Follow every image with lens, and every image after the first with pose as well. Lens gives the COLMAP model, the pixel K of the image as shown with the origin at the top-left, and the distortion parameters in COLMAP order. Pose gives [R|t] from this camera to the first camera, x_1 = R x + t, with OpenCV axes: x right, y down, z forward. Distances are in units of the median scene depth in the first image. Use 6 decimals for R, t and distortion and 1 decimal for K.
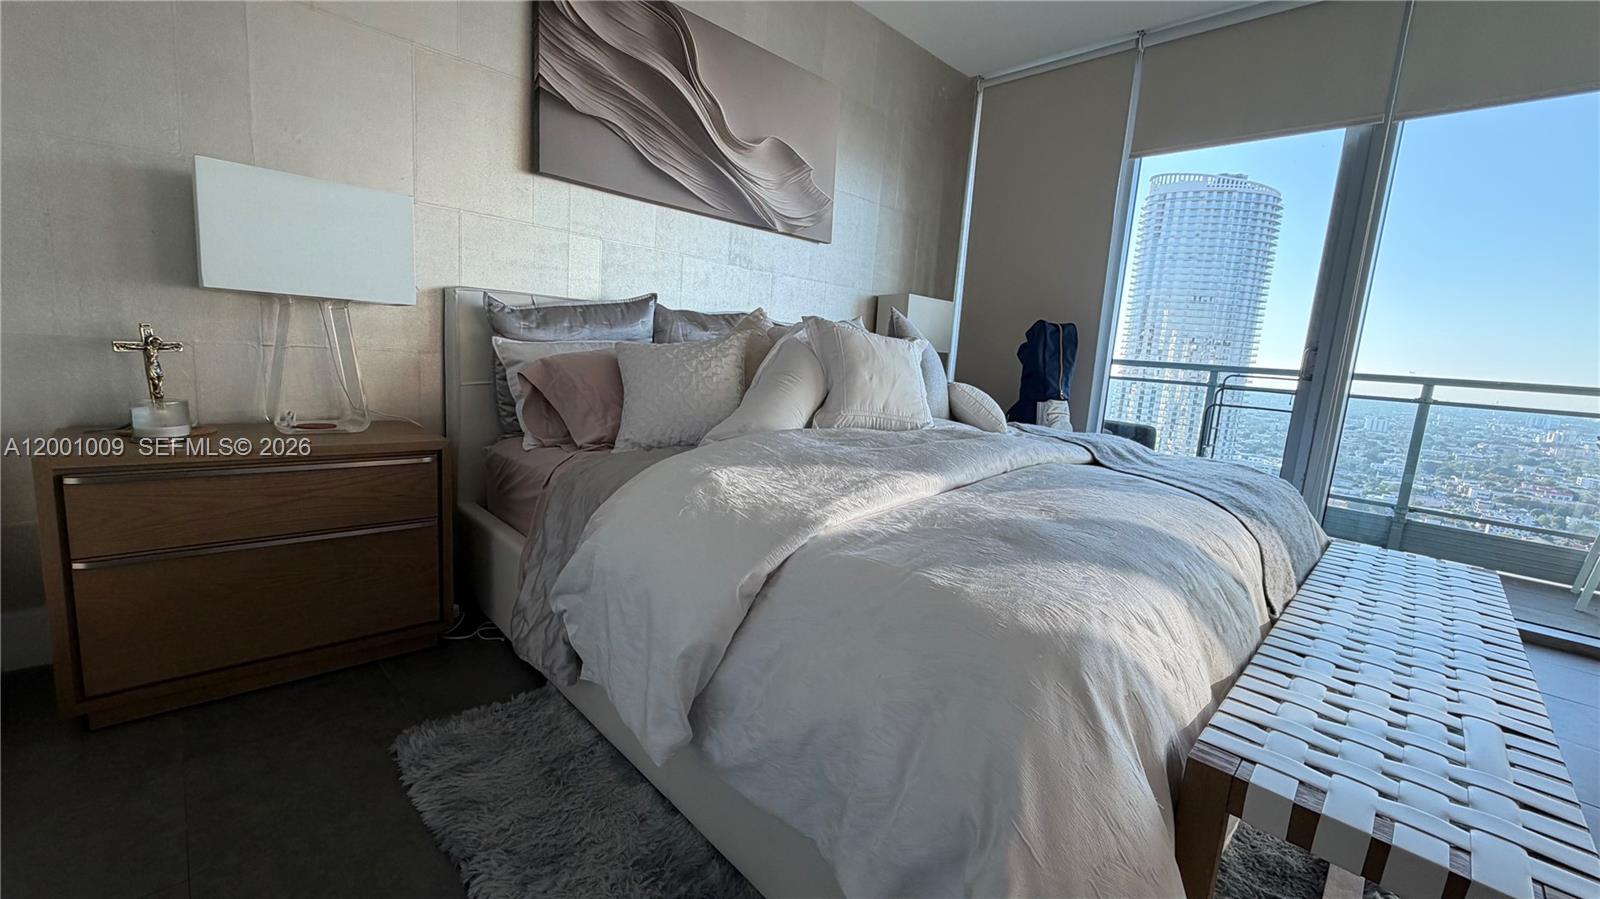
lens RADIAL K [[633.8, 0, 802.8], [0, 633.8, 452.9], [0, 0, 1]] dist [0.001828, -0.000120]
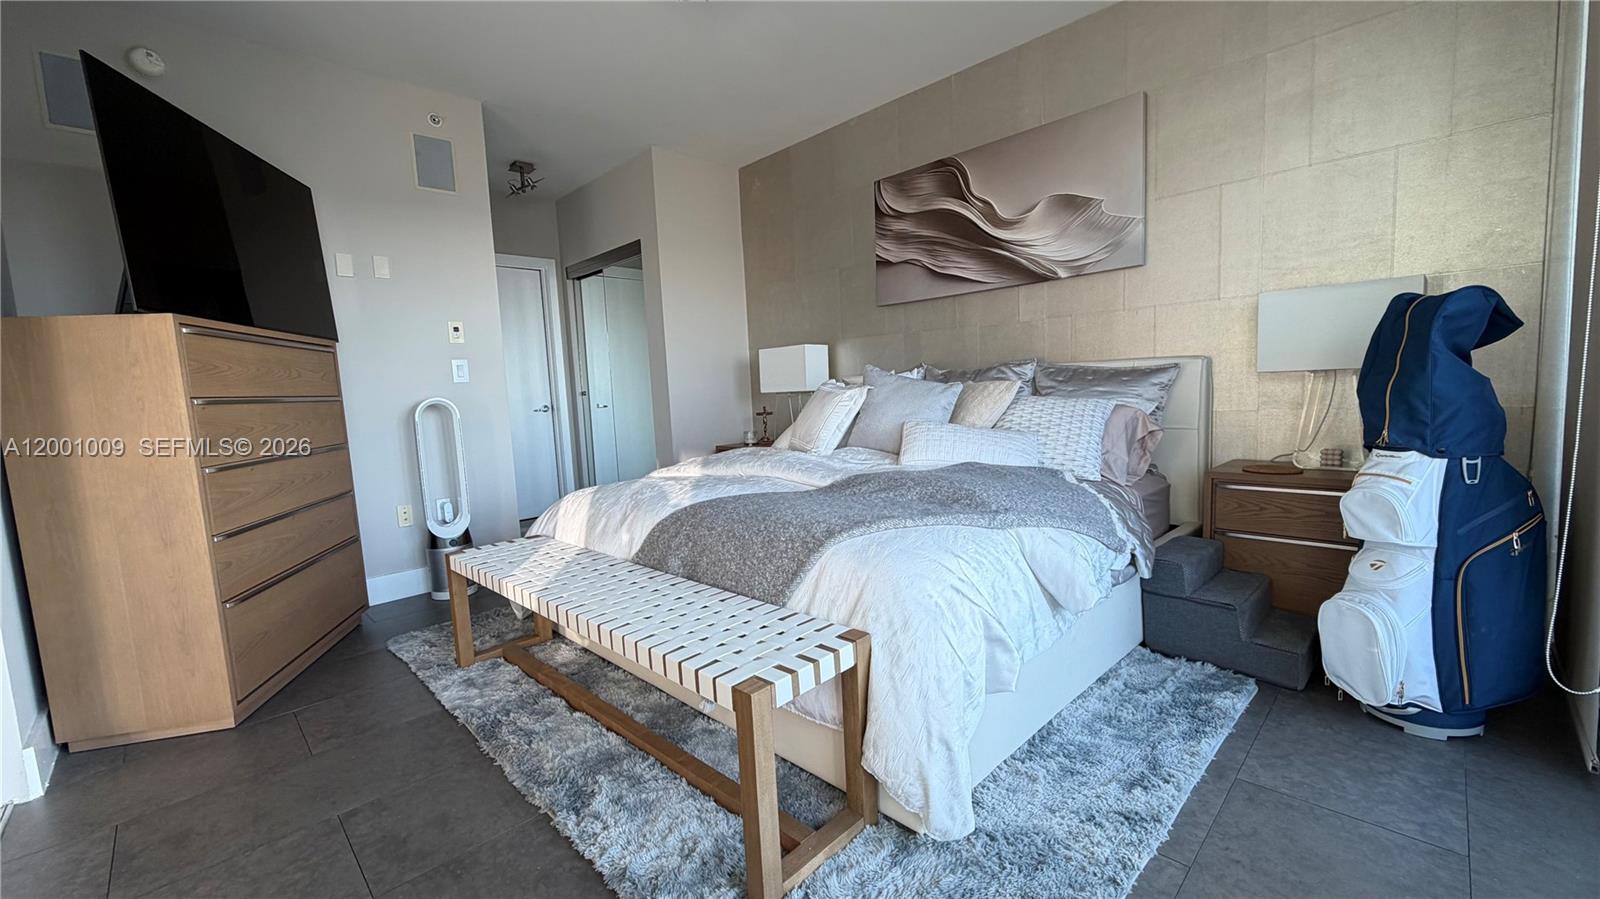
lens RADIAL K [[633.8, 0, 801.8], [0, 633.8, 454.2], [0, 0, 1]] dist [0.001828, -0.000120]
pose [[0.015730, 0.023054, -0.999610, 1.134137], [-0.119685, 0.992590, 0.021009, -0.039978], [0.992687, 0.119308, 0.018372, 0.677167]]
